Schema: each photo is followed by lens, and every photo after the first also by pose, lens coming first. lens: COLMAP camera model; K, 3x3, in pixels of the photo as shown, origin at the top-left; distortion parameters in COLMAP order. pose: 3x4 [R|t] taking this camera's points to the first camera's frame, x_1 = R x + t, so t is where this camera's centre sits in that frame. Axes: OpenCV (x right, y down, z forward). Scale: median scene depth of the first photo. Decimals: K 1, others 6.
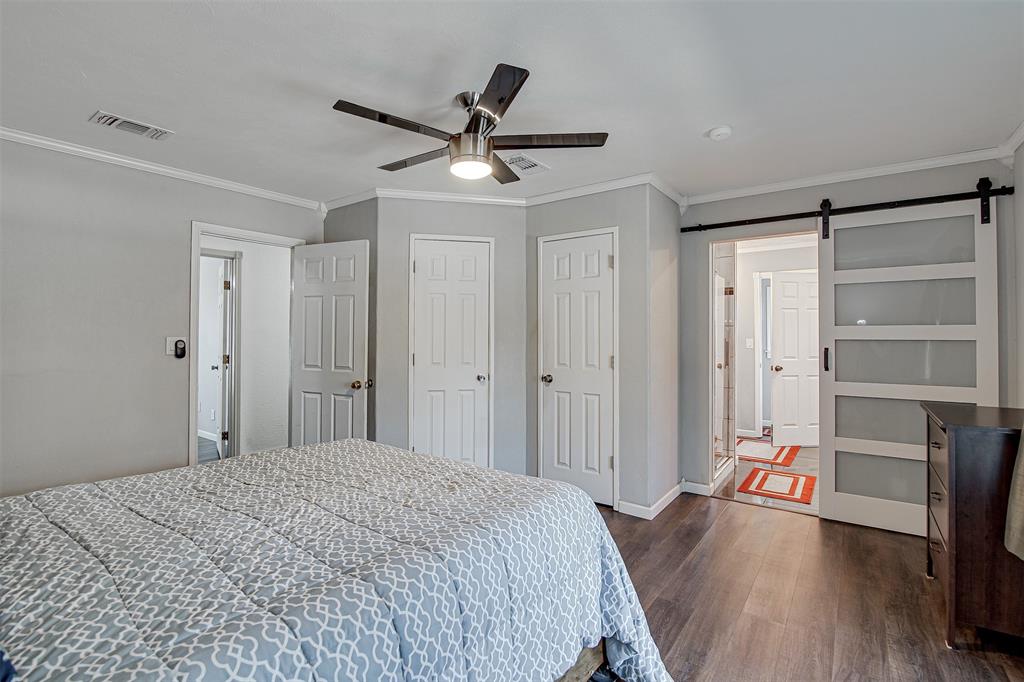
lens RADIAL K [[486.3, 0, 508.3], [0, 486.3, 331.2], [0, 0, 1]] dist [-0.027942, -0.000209]
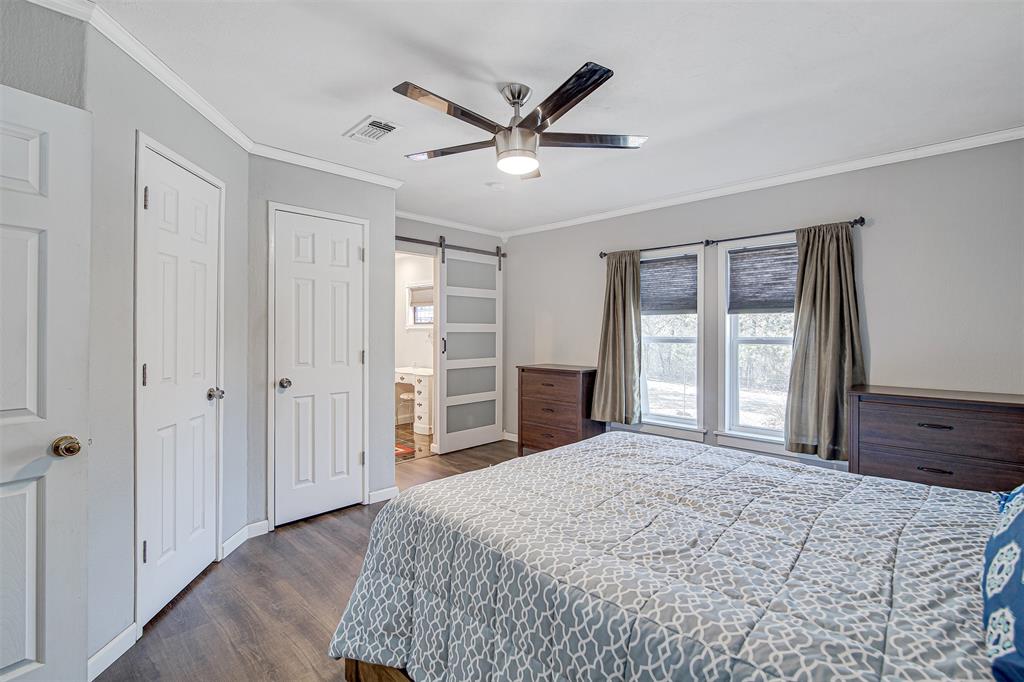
lens RADIAL K [[462.7, 0, 508.3], [0, 462.7, 329.8], [0, 0, 1]] dist [-0.000881, -0.000043]
pose [[0.140641, -0.002482, 0.990058, -0.710426], [-0.017526, 0.999834, 0.004996, -0.000682], [-0.989905, -0.018054, 0.140574, 0.604508]]
